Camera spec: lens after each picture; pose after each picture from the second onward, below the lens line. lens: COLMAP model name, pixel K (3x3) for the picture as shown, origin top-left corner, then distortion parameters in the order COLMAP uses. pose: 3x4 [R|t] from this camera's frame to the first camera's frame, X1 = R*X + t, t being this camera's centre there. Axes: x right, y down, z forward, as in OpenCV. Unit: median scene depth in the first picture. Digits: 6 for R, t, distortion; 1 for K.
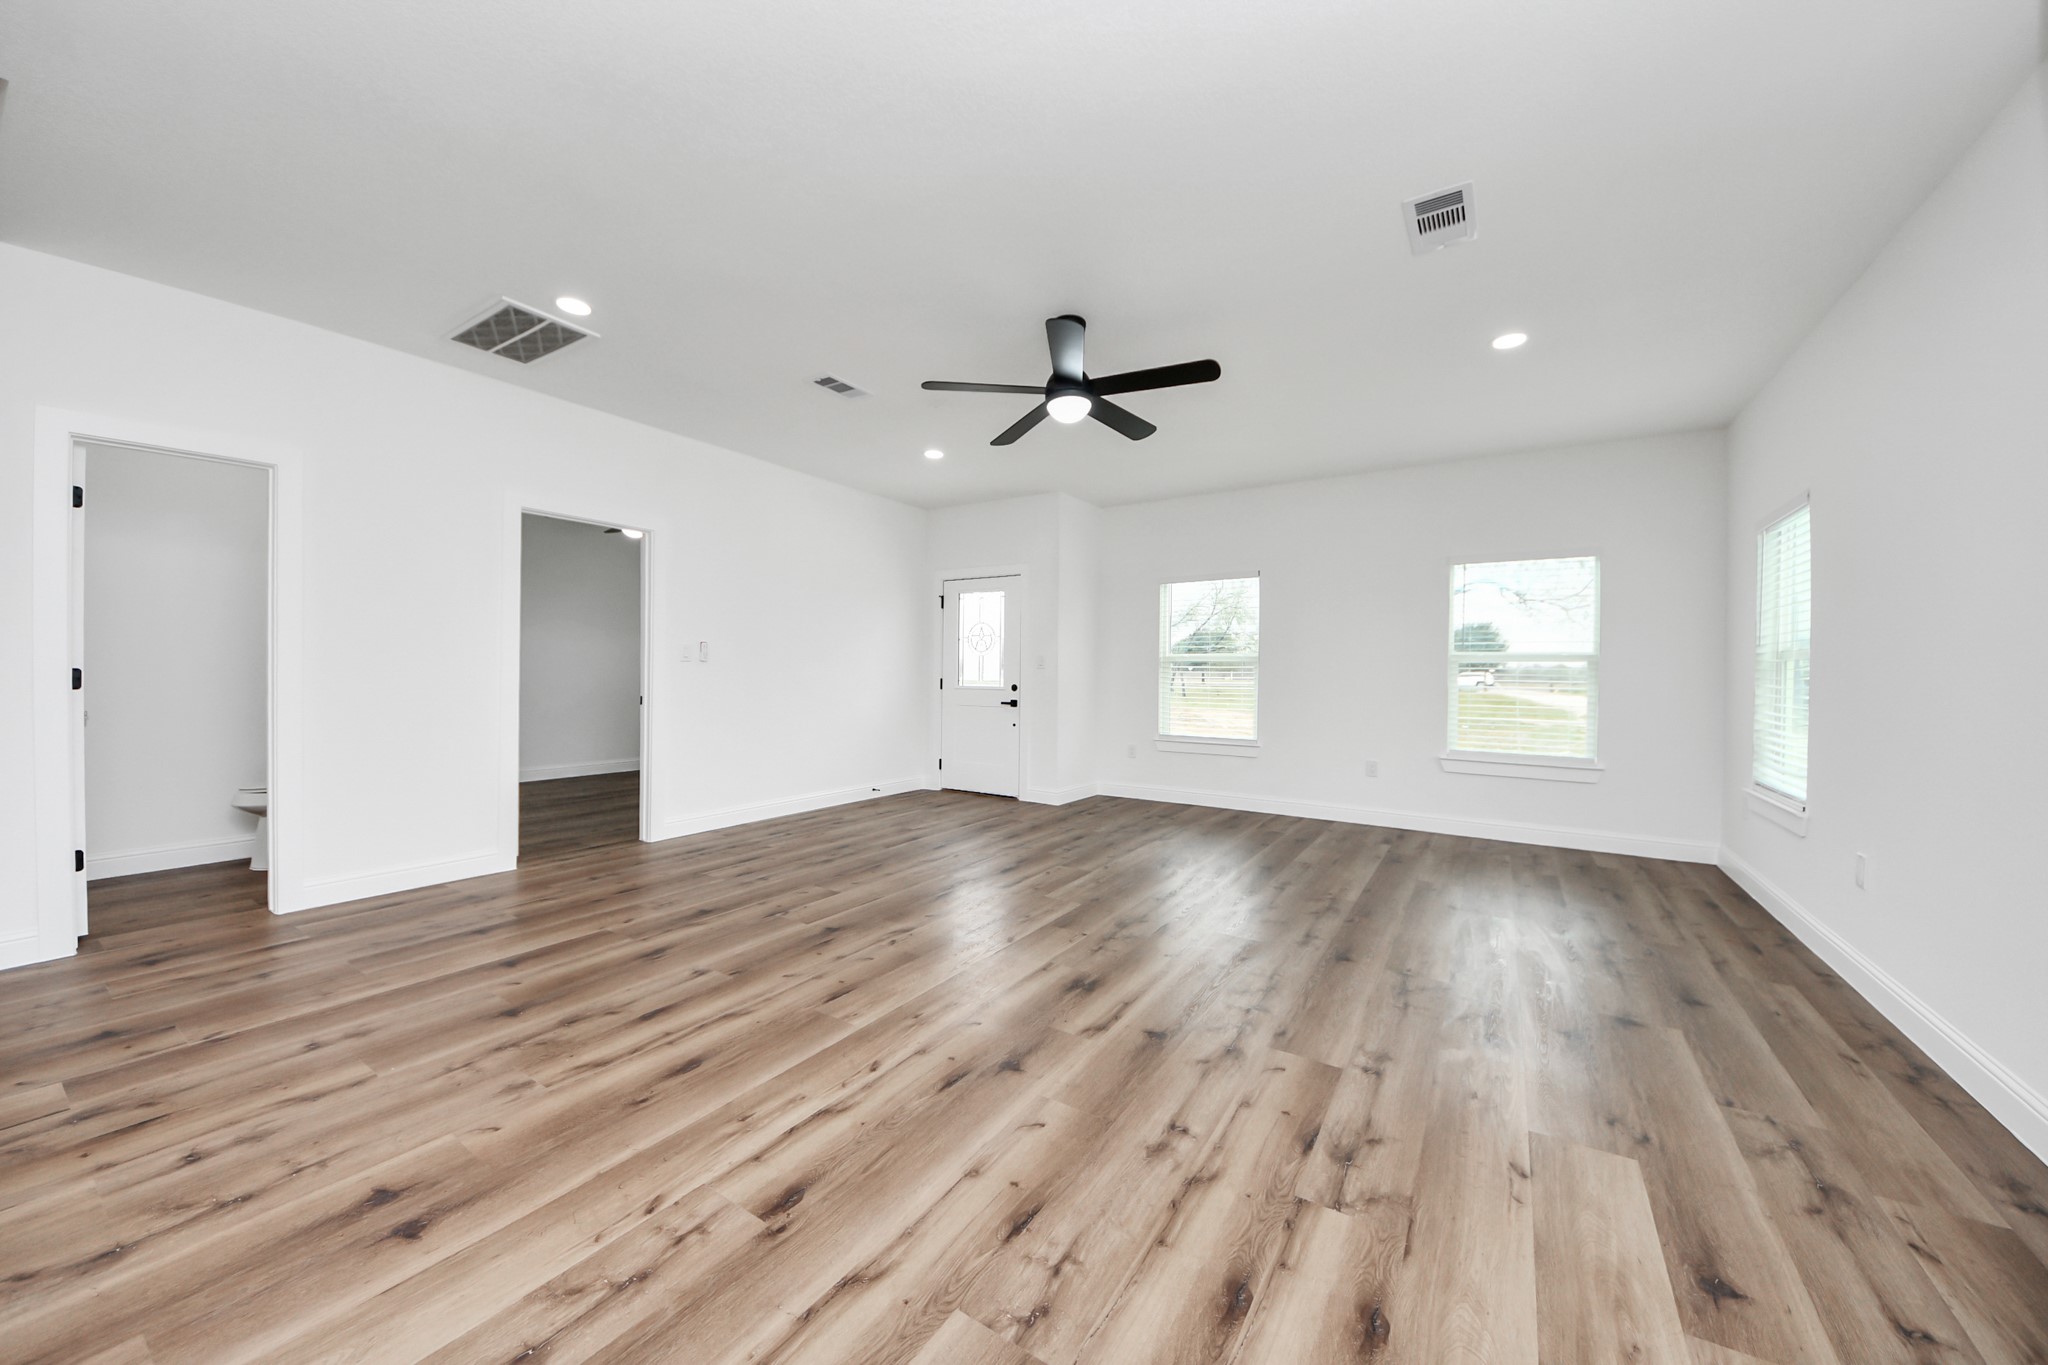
lens RADIAL K [[739.9, 0, 1024.2], [0, 739.9, 675.2], [0, 0, 1]] dist [0.015547, -0.011558]
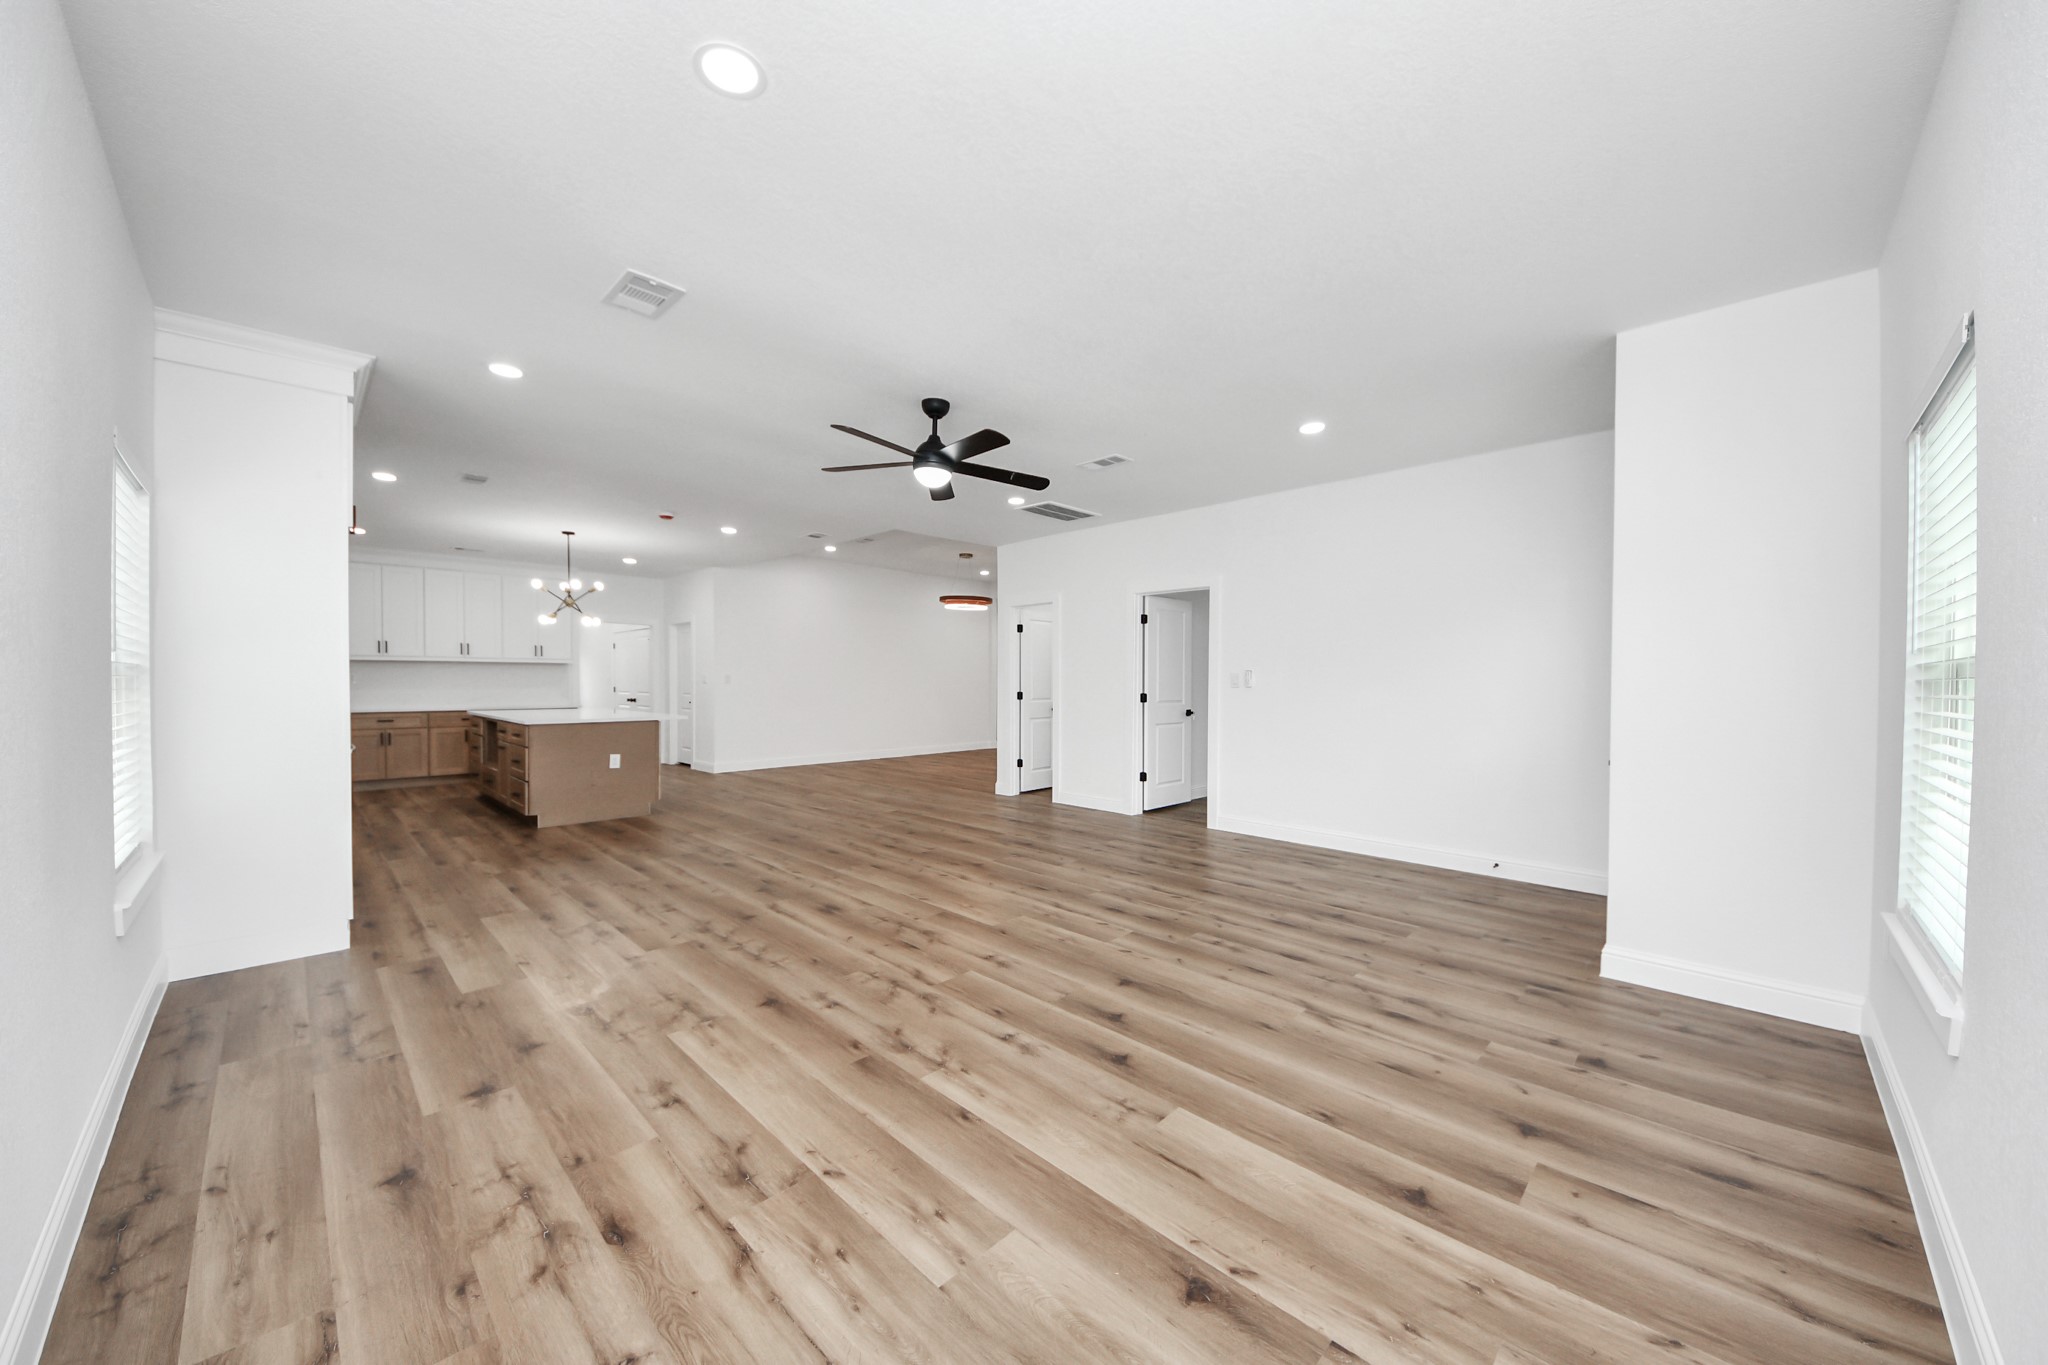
lens RADIAL K [[739.9, 0, 1024.2], [0, 739.9, 675.2], [0, 0, 1]] dist [0.015547, -0.011558]
pose [[-0.215218, -0.016463, -0.976427, 1.405061], [-0.014986, 0.999796, -0.013554, -0.029252], [0.976451, 0.011715, -0.215421, 1.651400]]
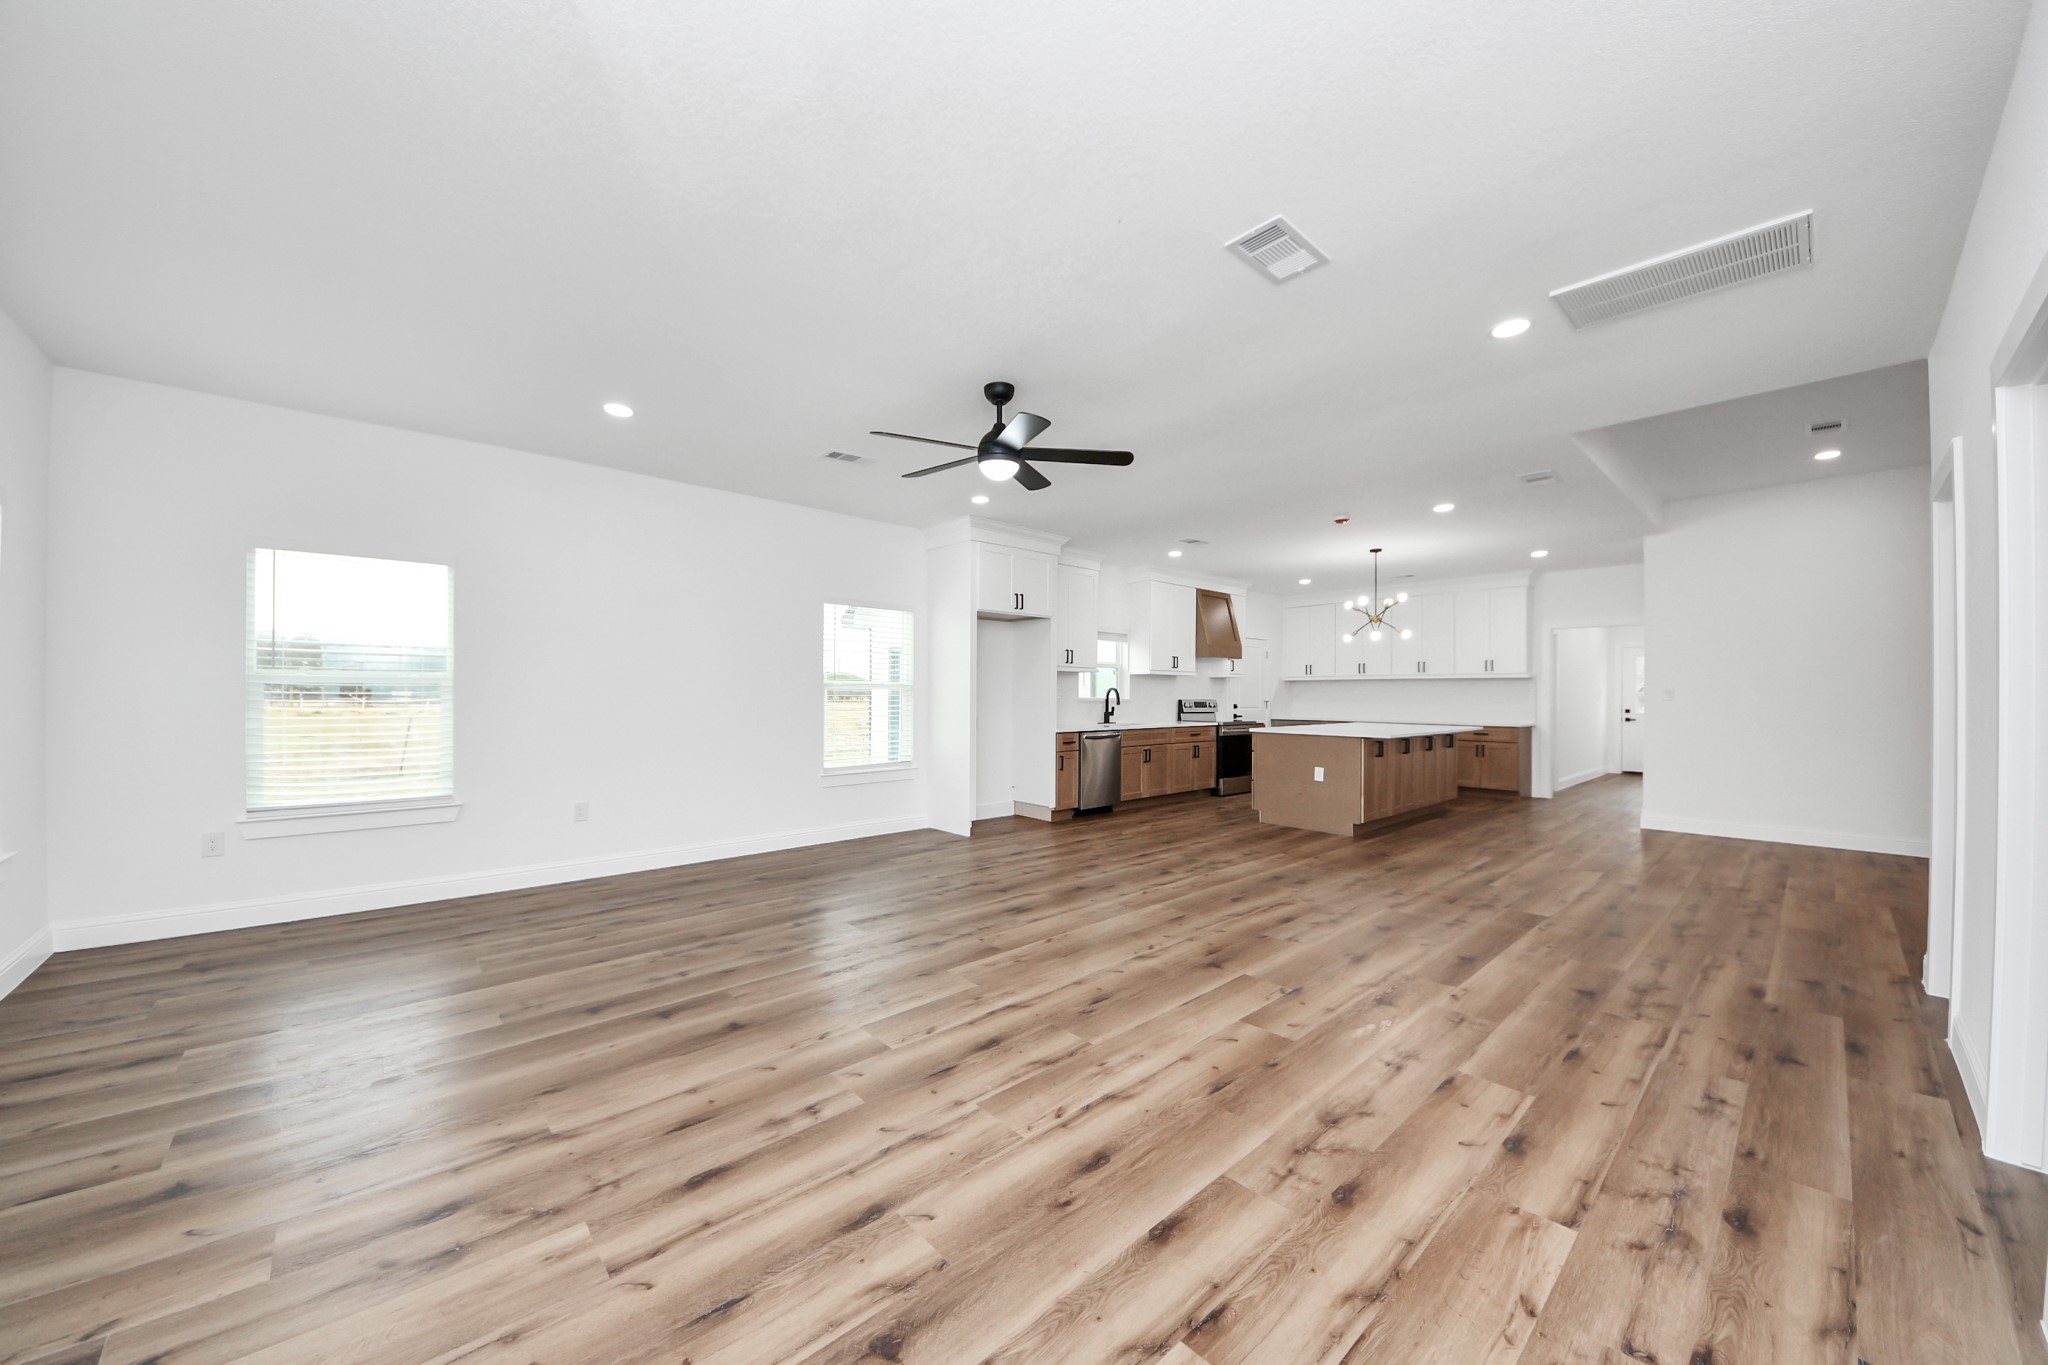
lens RADIAL K [[715.9, 0, 1012.2], [0, 715.9, 685.3], [0, 0, 1]] dist [0.000178, -0.009035]
pose [[-0.961893, -0.015010, 0.273013, -0.298342], [-0.014239, 0.999887, 0.004805, -0.051912], [-0.273054, 0.000735, -0.961998, 2.370011]]
